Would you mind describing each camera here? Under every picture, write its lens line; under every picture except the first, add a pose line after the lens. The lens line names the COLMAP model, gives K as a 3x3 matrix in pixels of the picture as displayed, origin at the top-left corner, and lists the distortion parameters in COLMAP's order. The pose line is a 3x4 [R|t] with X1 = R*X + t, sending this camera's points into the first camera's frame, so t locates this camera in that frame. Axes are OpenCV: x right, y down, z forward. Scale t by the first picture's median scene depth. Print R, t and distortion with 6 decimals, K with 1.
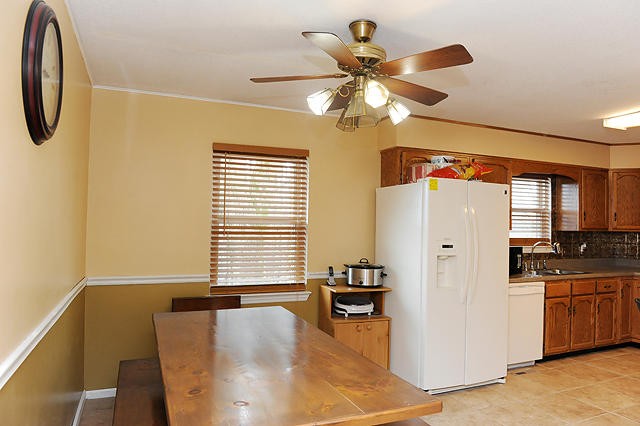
lens RADIAL K [[438.9, 0, 322.2], [0, 438.9, 217.0], [0, 0, 1]] dist [-0.045216, -0.006523]
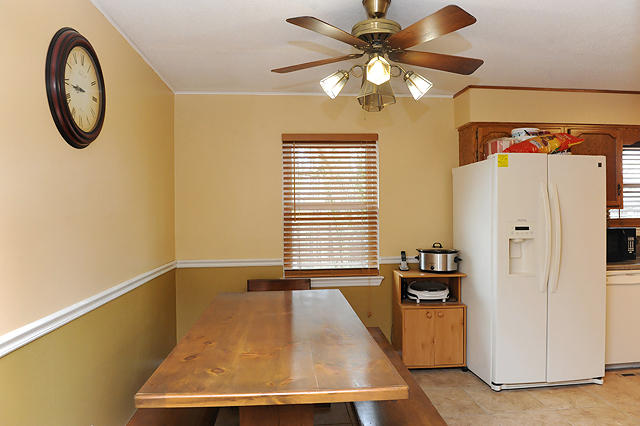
lens RADIAL K [[438.9, 0, 321.3], [0, 438.9, 216.4], [0, 0, 1]] dist [-0.045216, -0.006523]
pose [[0.950631, -0.024254, -0.309376, 0.155167], [0.032367, 0.999253, 0.021118, 0.009267], [0.308632, -0.030089, 0.950705, 0.017126]]
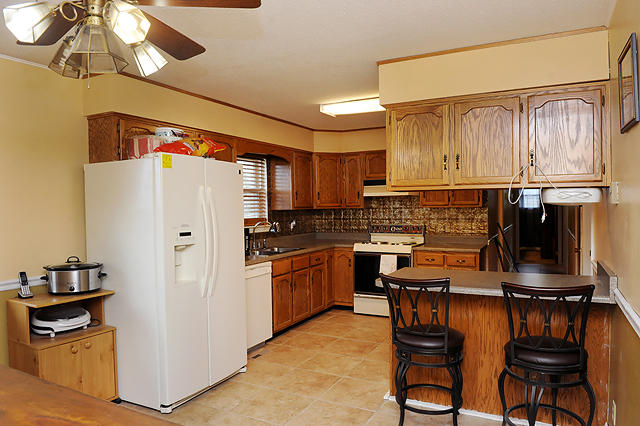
lens RADIAL K [[438.9, 0, 323.4], [0, 438.9, 217.8], [0, 0, 1]] dist [-0.045216, -0.006523]
pose [[0.771434, -0.046535, 0.634605, -0.042856], [0.016037, 0.998427, 0.053719, -0.005822], [-0.636107, -0.031264, 0.770967, 0.151688]]
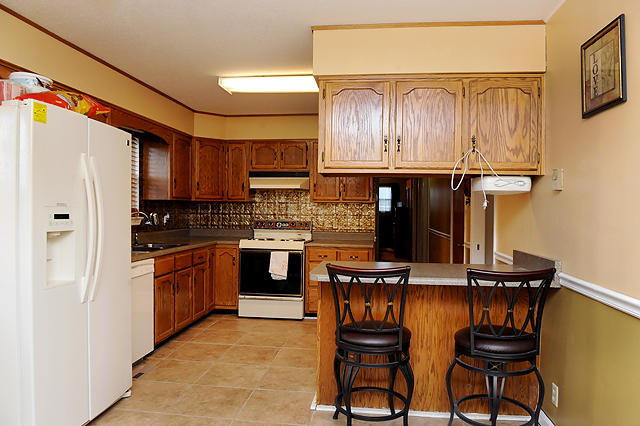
lens RADIAL K [[438.9, 0, 322.8], [0, 438.9, 218.6], [0, 0, 1]] dist [-0.045216, -0.006523]
pose [[0.502062, -0.028439, 0.864364, -0.054175], [-0.019604, 0.998828, 0.044250, 0.032287], [-0.864610, -0.039161, 0.500916, 0.333794]]
